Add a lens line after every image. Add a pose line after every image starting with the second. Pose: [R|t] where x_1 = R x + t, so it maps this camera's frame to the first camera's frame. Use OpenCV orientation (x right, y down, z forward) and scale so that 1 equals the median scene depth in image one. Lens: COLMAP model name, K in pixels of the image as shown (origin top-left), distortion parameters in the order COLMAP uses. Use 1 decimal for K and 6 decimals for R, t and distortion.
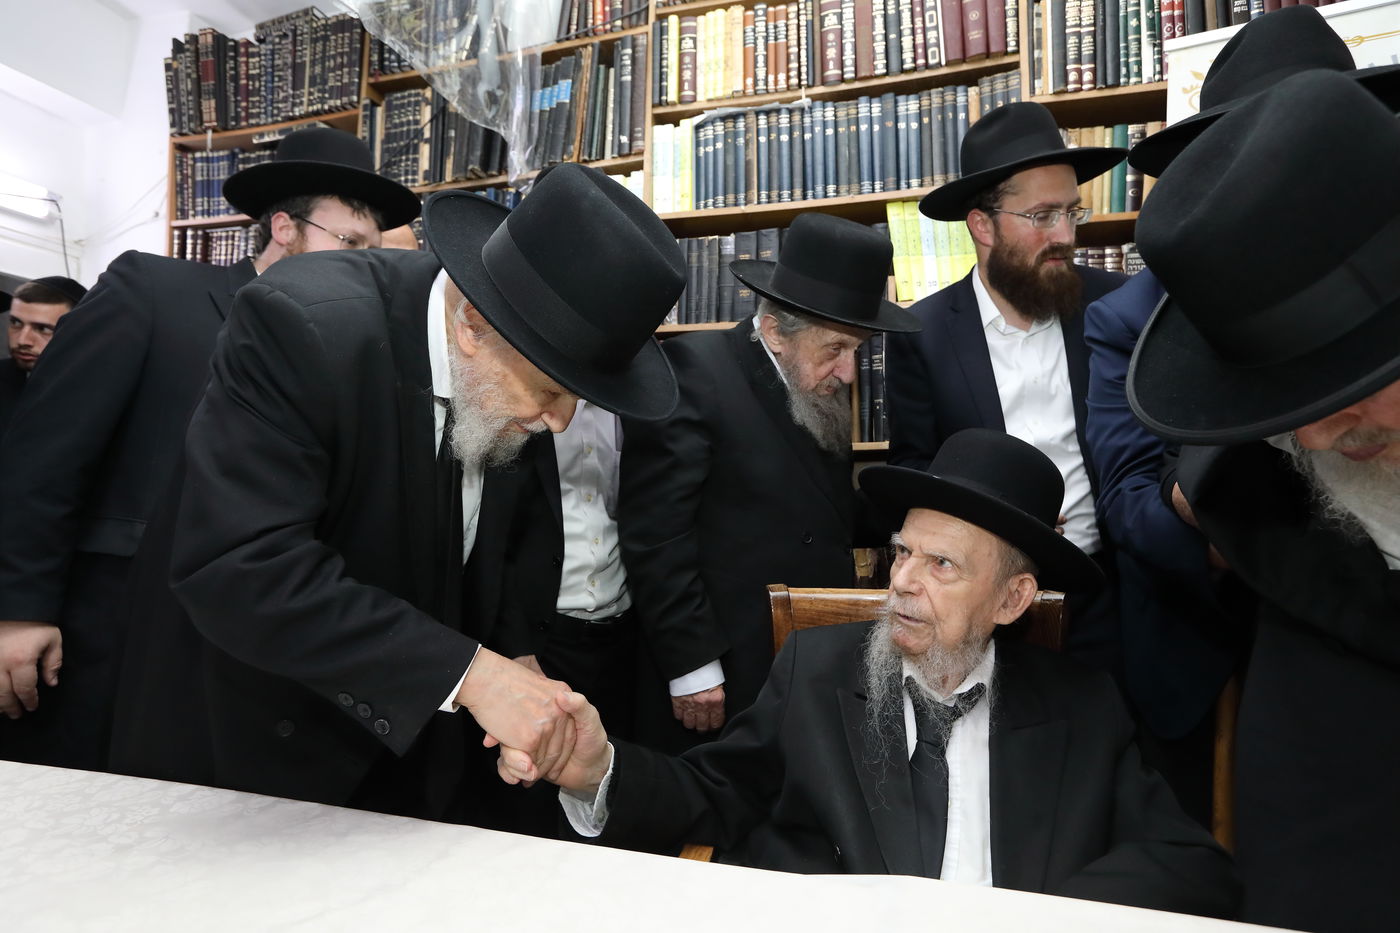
lens RADIAL K [[766.1, 0, 702.1], [0, 766.1, 466.4], [0, 0, 1]] dist [-0.037927, 0.026087]
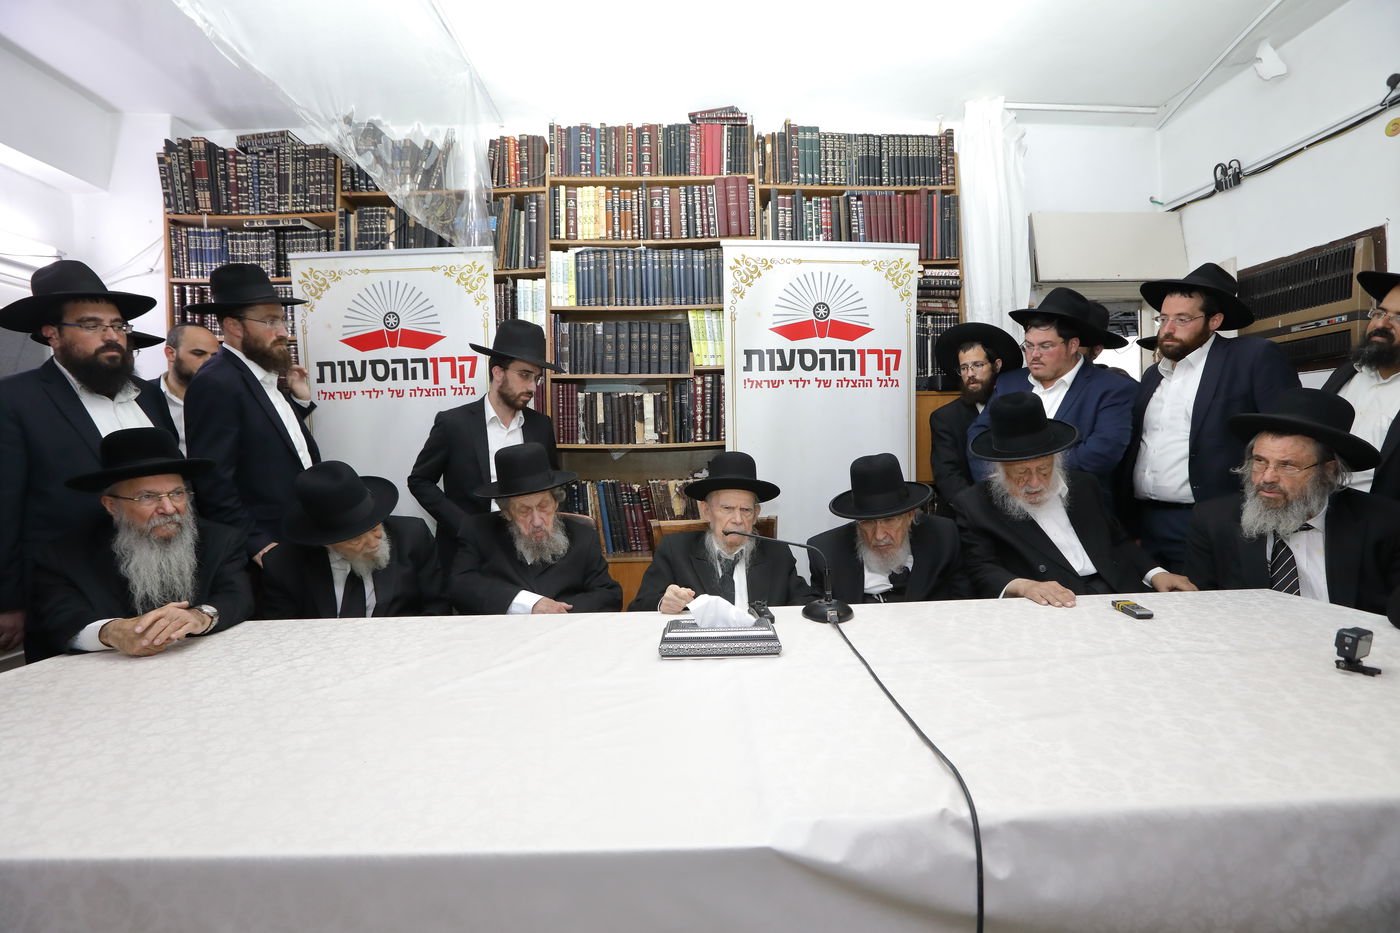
lens RADIAL K [[633.6, 0, 700.1], [0, 633.6, 464.9], [0, 0, 1]] dist [-0.041366, 0.013254]
pose [[0.952071, -0.026281, 0.304747, -0.189832], [0.008889, 0.998258, 0.058319, -0.062529], [-0.305749, -0.052814, 0.950646, -0.440757]]
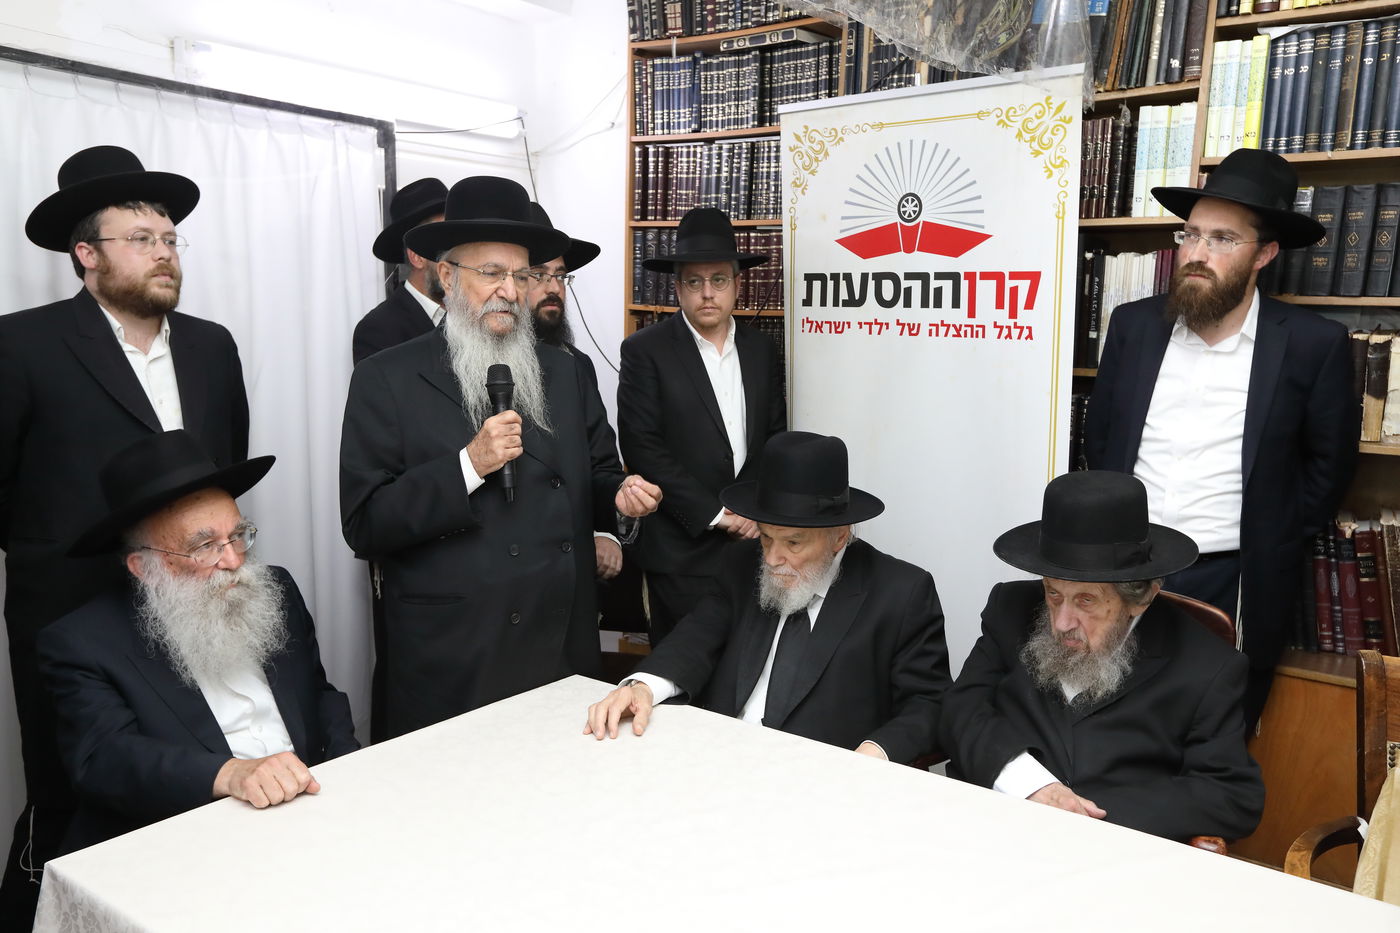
lens RADIAL K [[1128.4, 0, 695.8], [0, 1128.4, 461.8], [0, 0, 1]] dist [-0.001839, 0.071587]
pose [[0.934932, 0.070011, -0.347852, -0.134468], [-0.008725, 0.984581, 0.174714, -0.216640], [0.354721, -0.160310, 0.921126, -0.434529]]
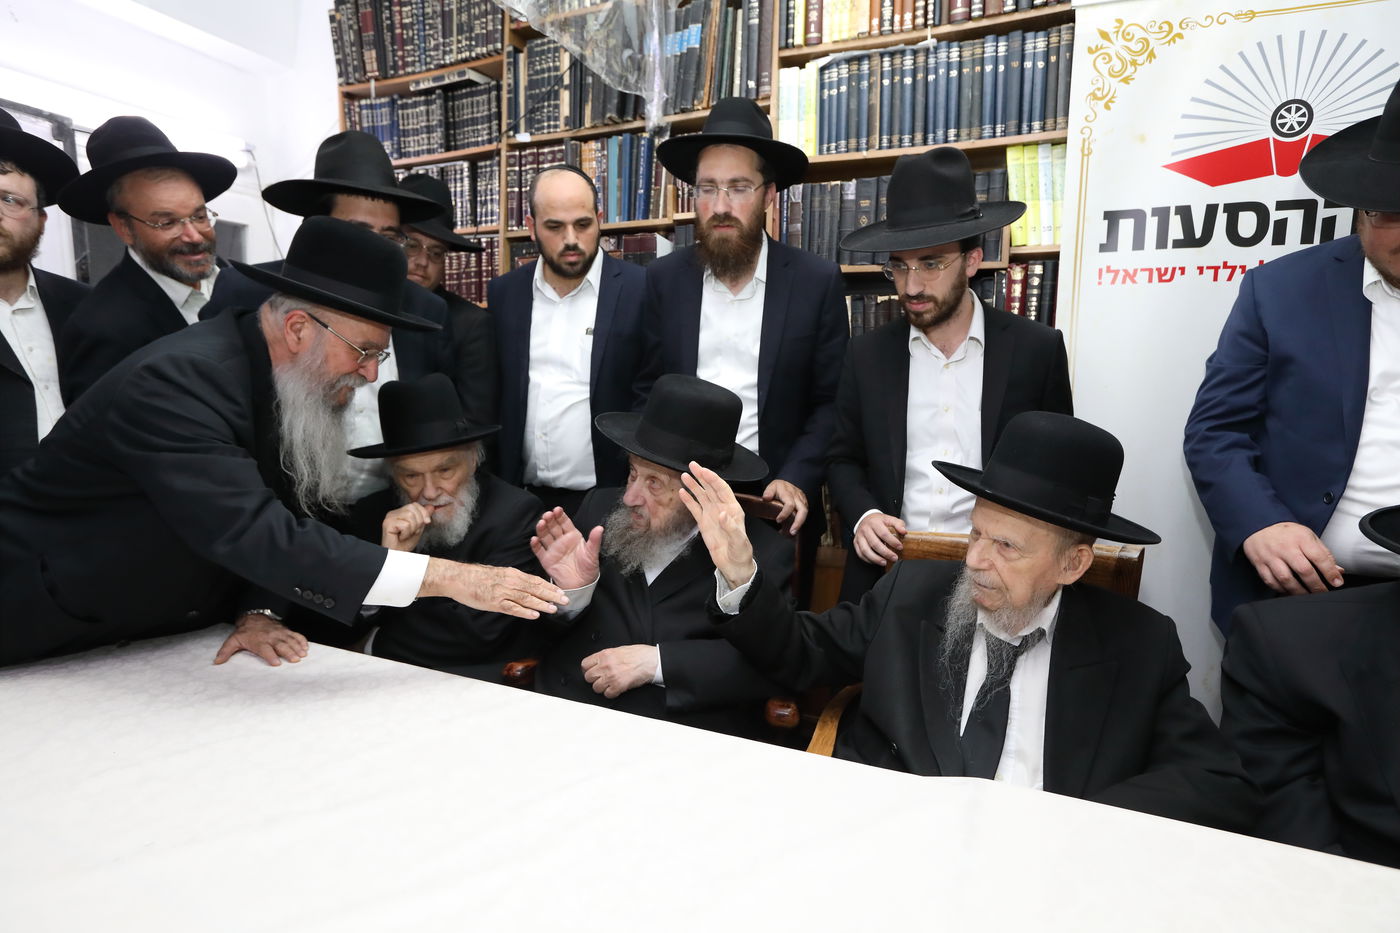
lens RADIAL K [[766.1, 0, 695.5], [0, 766.1, 469.1], [0, 0, 1]] dist [-0.037927, 0.026087]
pose [[0.989228, 0.022148, -0.144697, -0.015729], [0.002551, 0.985729, 0.168323, -0.085911], [0.146360, -0.166879, 0.975054, -0.128263]]
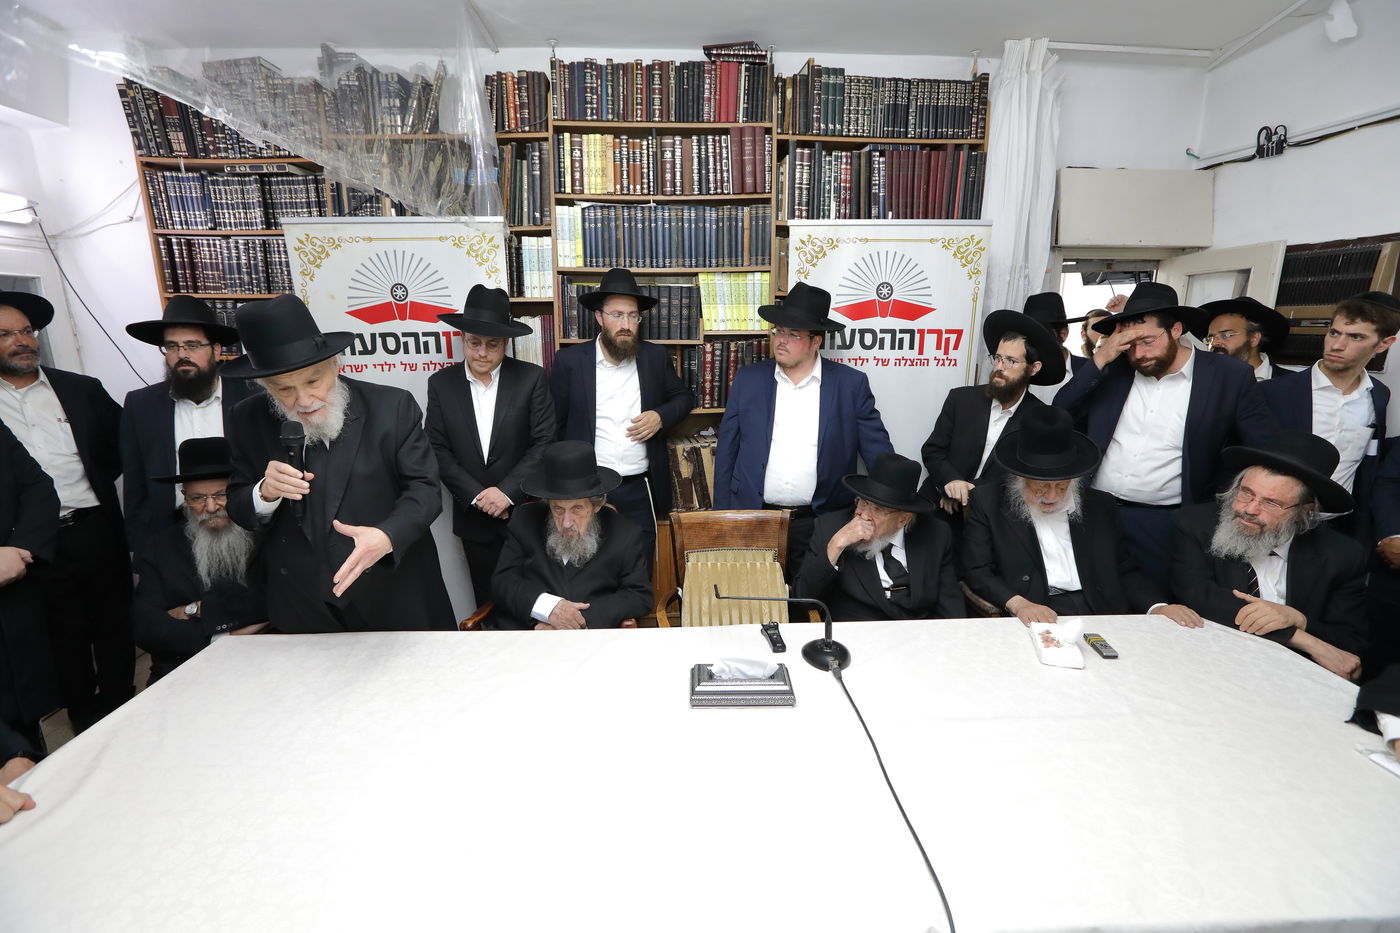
lens RADIAL K [[633.6, 0, 699.0], [0, 633.6, 469.9], [0, 0, 1]] dist [-0.041366, 0.013254]
pose [[0.947310, -0.074773, 0.311470, -0.236380], [-0.011803, 0.963565, 0.267215, -0.282243], [-0.320102, -0.256811, 0.911912, -0.436128]]
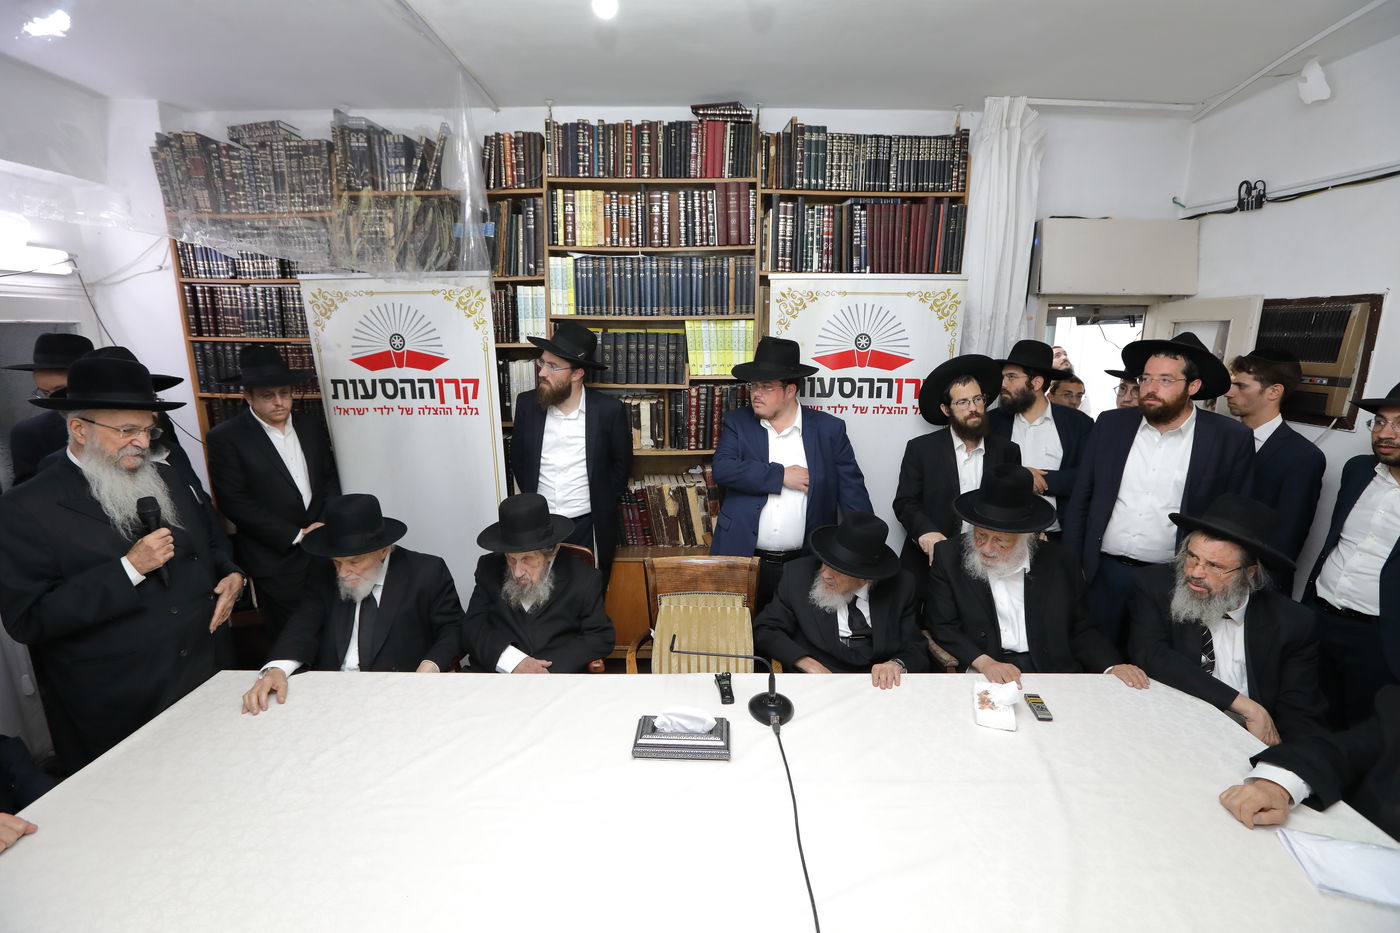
lens RADIAL K [[633.6, 0, 699.3], [0, 633.6, 468.7], [0, 0, 1]] dist [-0.041366, 0.013254]
pose [[0.960317, -0.054188, 0.273595, -0.155000], [-0.016788, 0.967936, 0.250635, -0.364169], [-0.278404, -0.245282, 0.928616, -0.494526]]
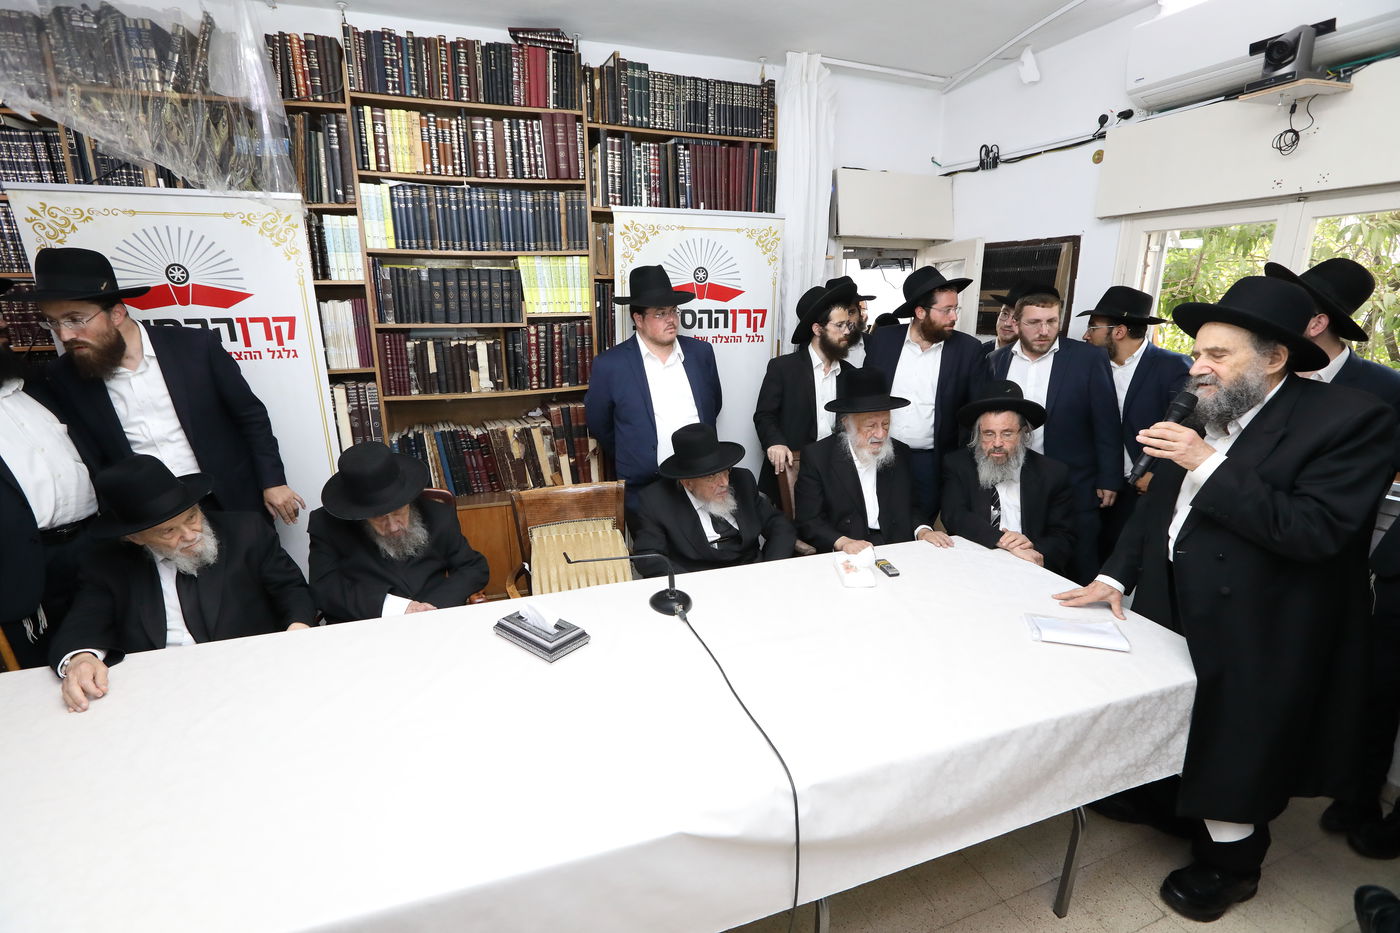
lens RADIAL K [[633.6, 0, 695.8], [0, 633.6, 471.8], [0, 0, 1]] dist [-0.041366, 0.013254]
pose [[0.816973, -0.152090, 0.556258, -0.301923], [-0.024388, 0.954620, 0.296827, -0.295640], [-0.576159, -0.256066, 0.776190, -0.498998]]
